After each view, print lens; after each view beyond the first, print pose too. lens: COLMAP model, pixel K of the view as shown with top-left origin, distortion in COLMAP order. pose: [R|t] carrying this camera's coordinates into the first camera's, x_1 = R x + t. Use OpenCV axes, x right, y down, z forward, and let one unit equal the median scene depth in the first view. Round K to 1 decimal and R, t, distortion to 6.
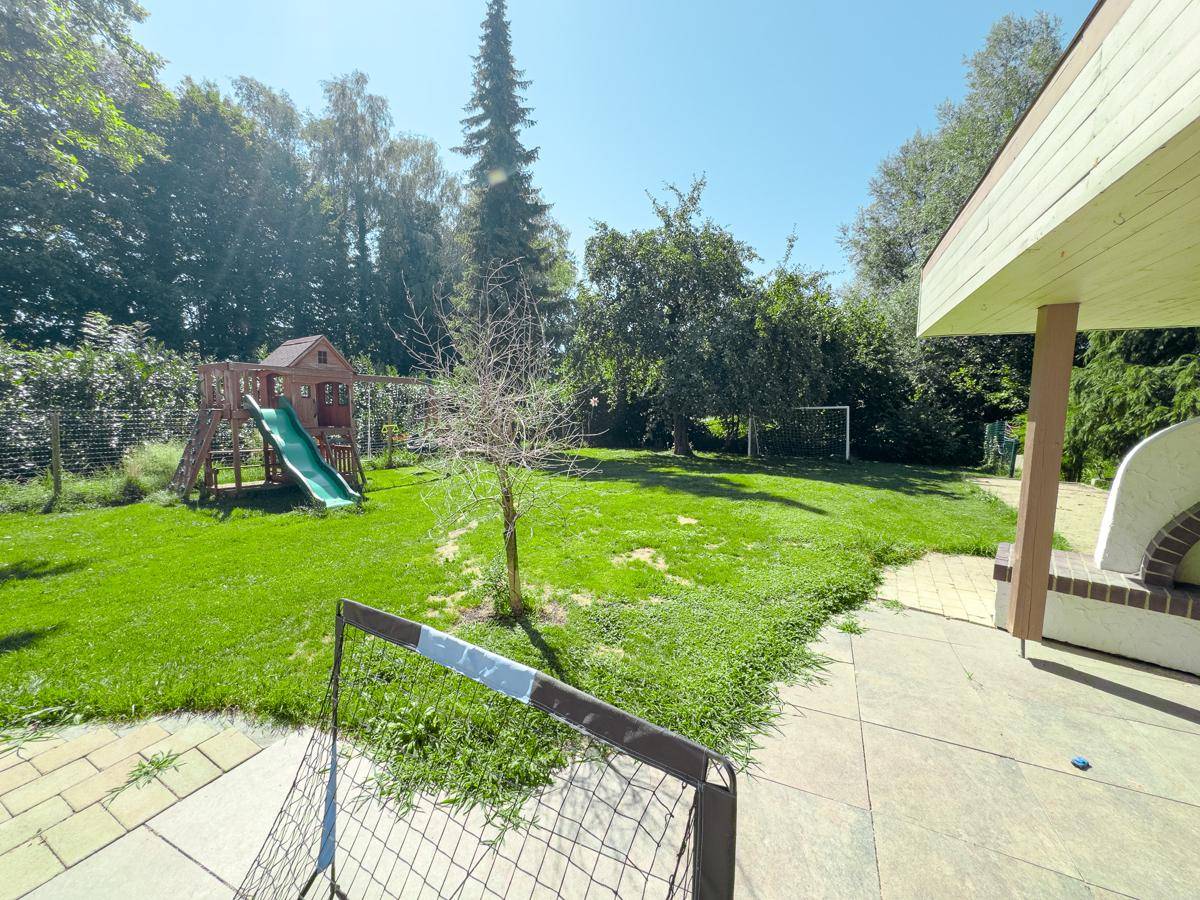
lens RADIAL K [[491.2, 0, 598.4], [0, 491.2, 447.8], [0, 0, 1]] dist [-0.037707, 0.020645]
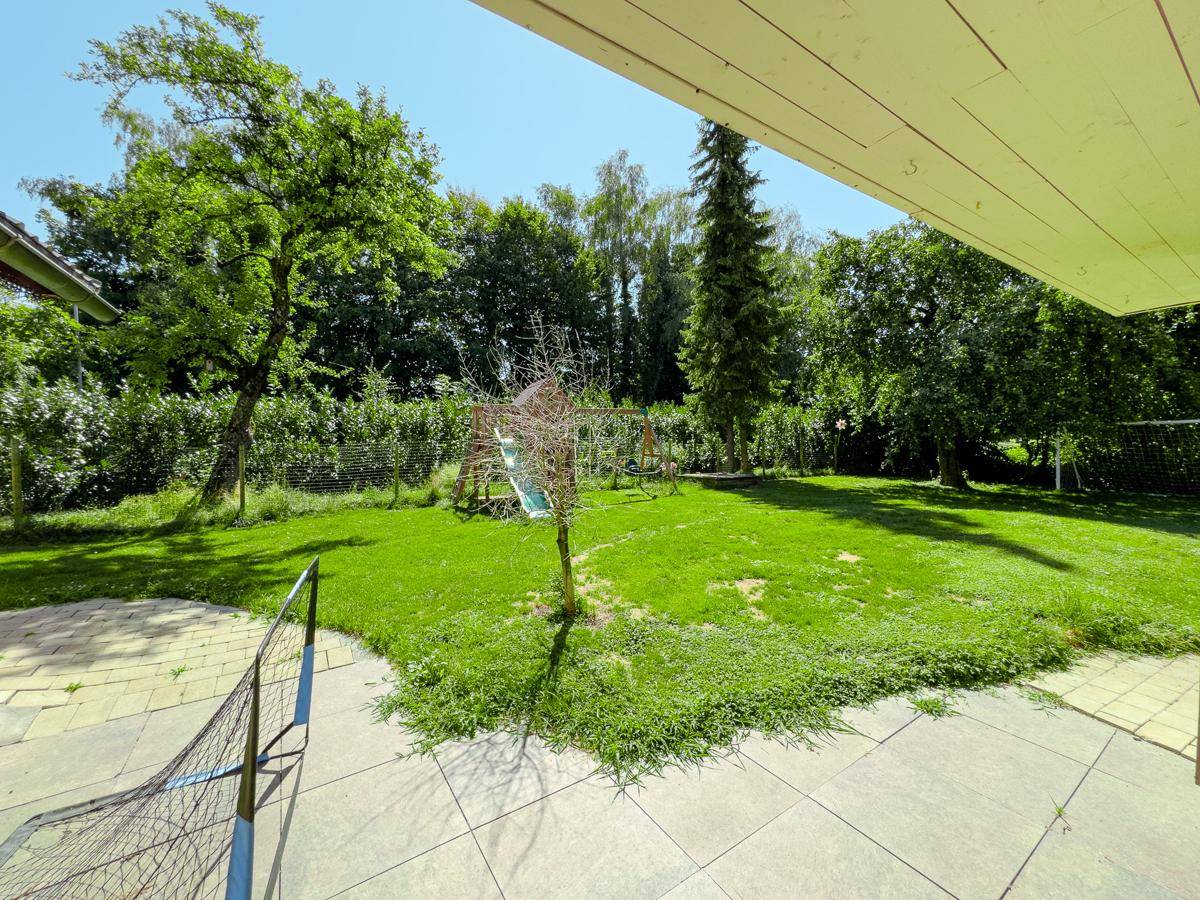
lens RADIAL K [[491.2, 0, 598.4], [0, 491.2, 447.8], [0, 0, 1]] dist [-0.037707, 0.020645]
pose [[0.852000, -0.009976, -0.523447, 0.177496], [-0.018362, 0.998634, -0.048920, 0.002746], [0.523220, 0.051292, 0.850653, 0.017527]]
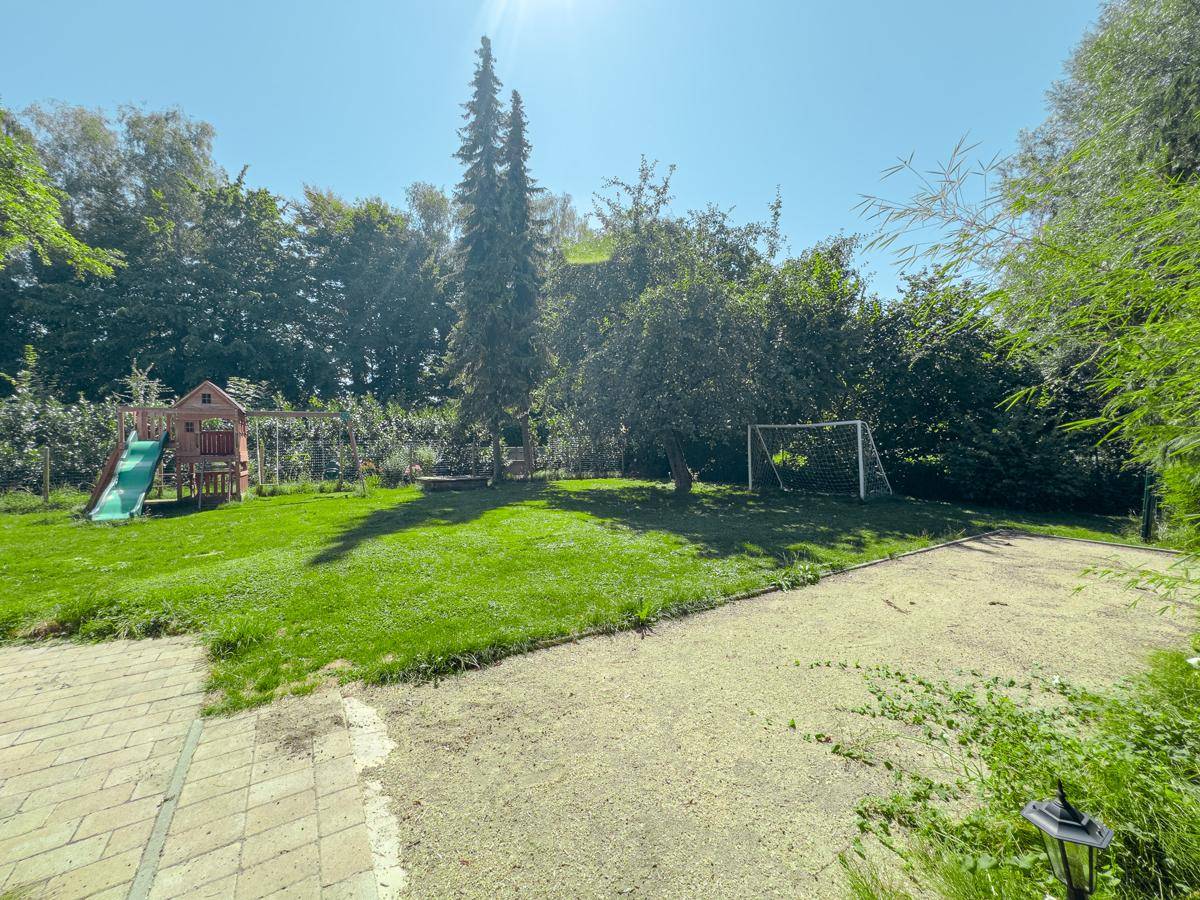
lens RADIAL K [[491.2, 0, 598.4], [0, 491.2, 447.8], [0, 0, 1]] dist [-0.037707, 0.020645]
pose [[0.882971, -0.013778, -0.469225, 0.838388], [-0.015048, 0.998225, -0.057629, -0.004425], [0.469186, 0.057946, 0.881196, 0.371927]]
